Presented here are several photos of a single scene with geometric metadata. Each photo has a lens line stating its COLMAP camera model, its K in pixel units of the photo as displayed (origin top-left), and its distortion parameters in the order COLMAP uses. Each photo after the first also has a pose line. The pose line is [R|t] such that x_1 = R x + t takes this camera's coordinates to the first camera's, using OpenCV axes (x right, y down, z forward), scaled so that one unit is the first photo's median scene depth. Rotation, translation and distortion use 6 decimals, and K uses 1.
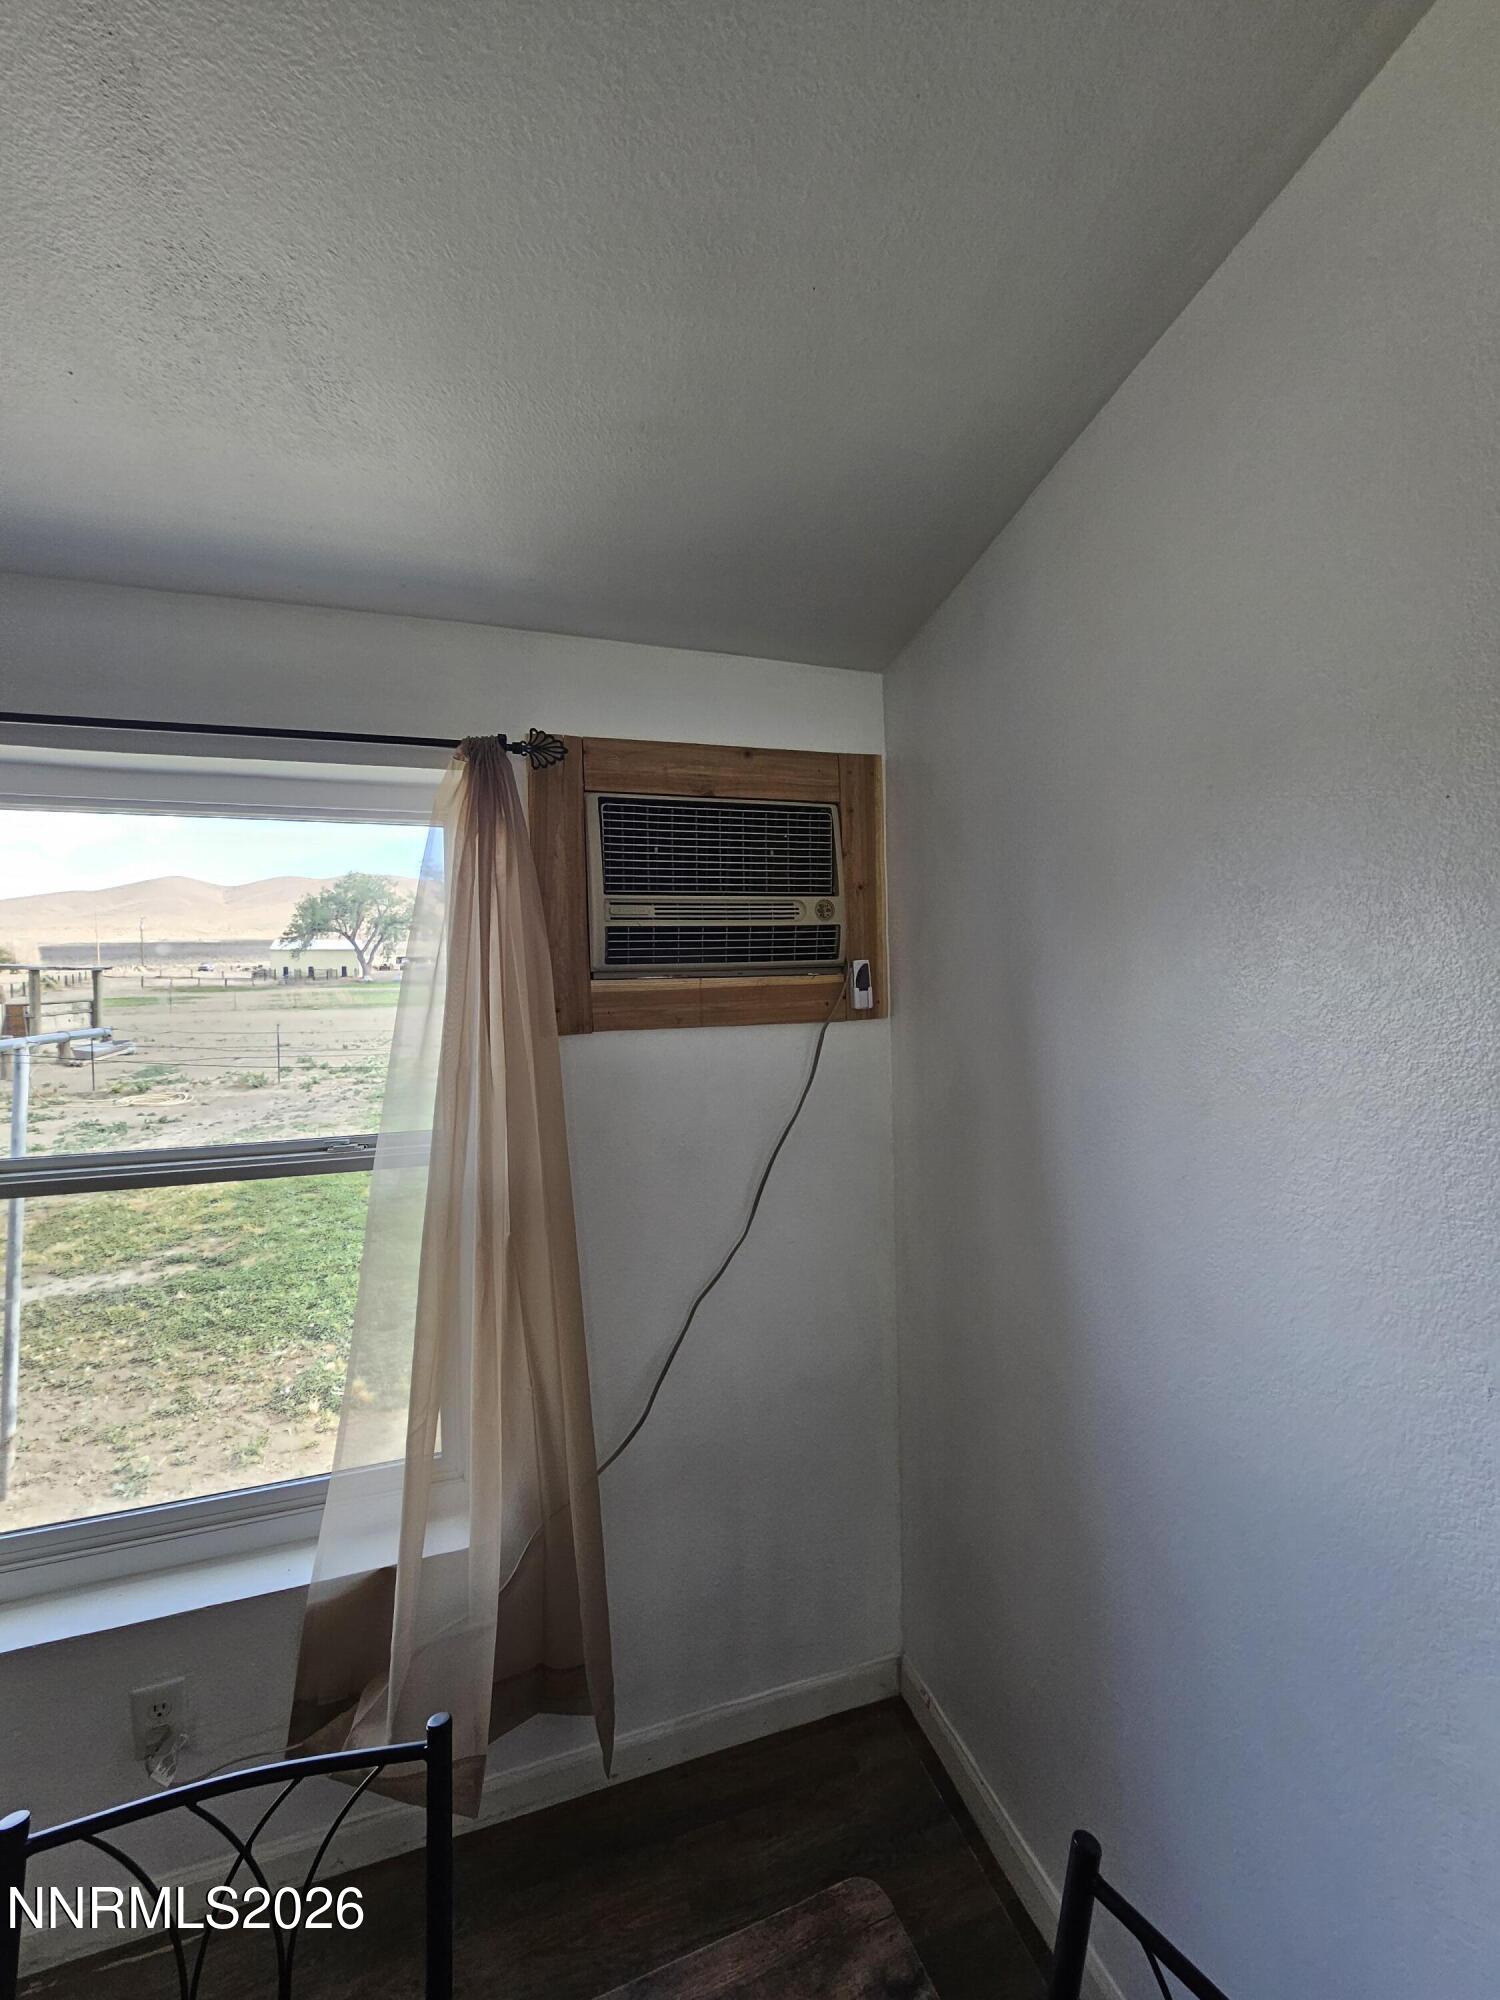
lens RADIAL K [[817.8, 0, 750.0], [0, 817.8, 1000.0], [0, 0, 1]] dist [0.000158, 0.000480]
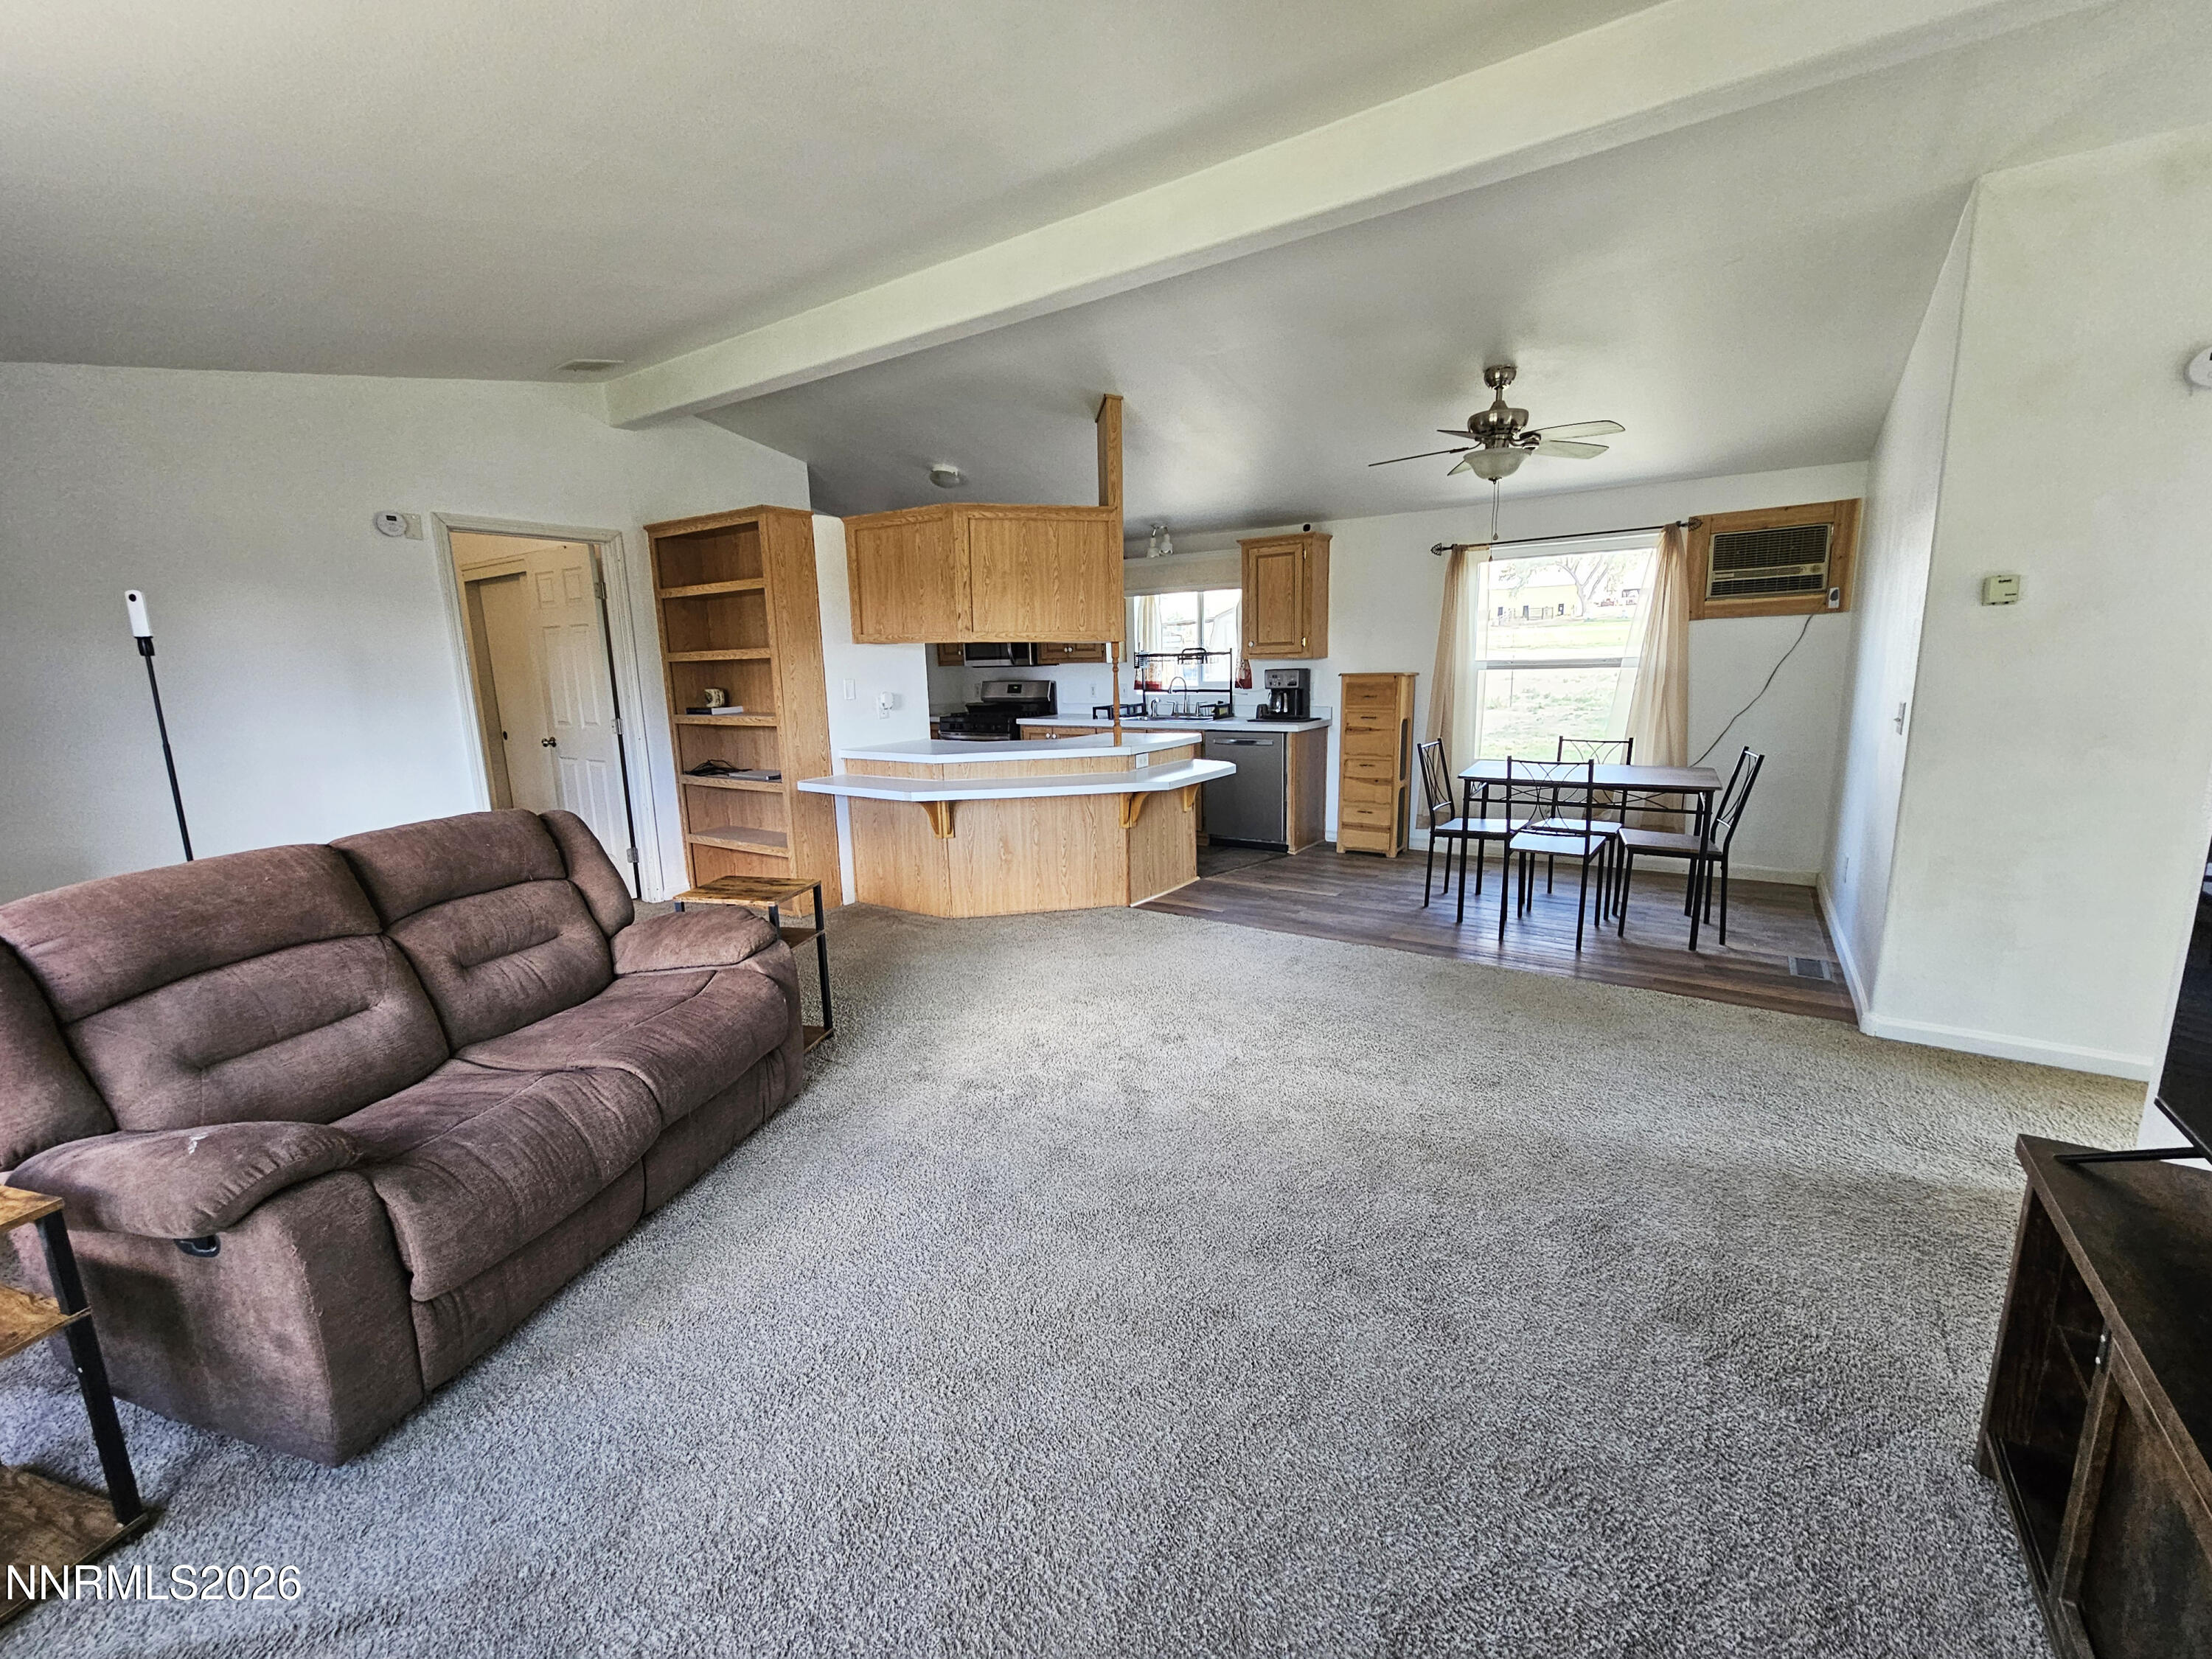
lens RADIAL K [[904.5, 0, 1100.1], [0, 904.5, 829.8], [0, 0, 1]] dist [0.000158, 0.000480]
pose [[0.606952, 0.152391, -0.779991, 1.065913], [0.008851, 0.980087, 0.198372, 0.108930], [0.794689, -0.127307, 0.593517, -2.564617]]
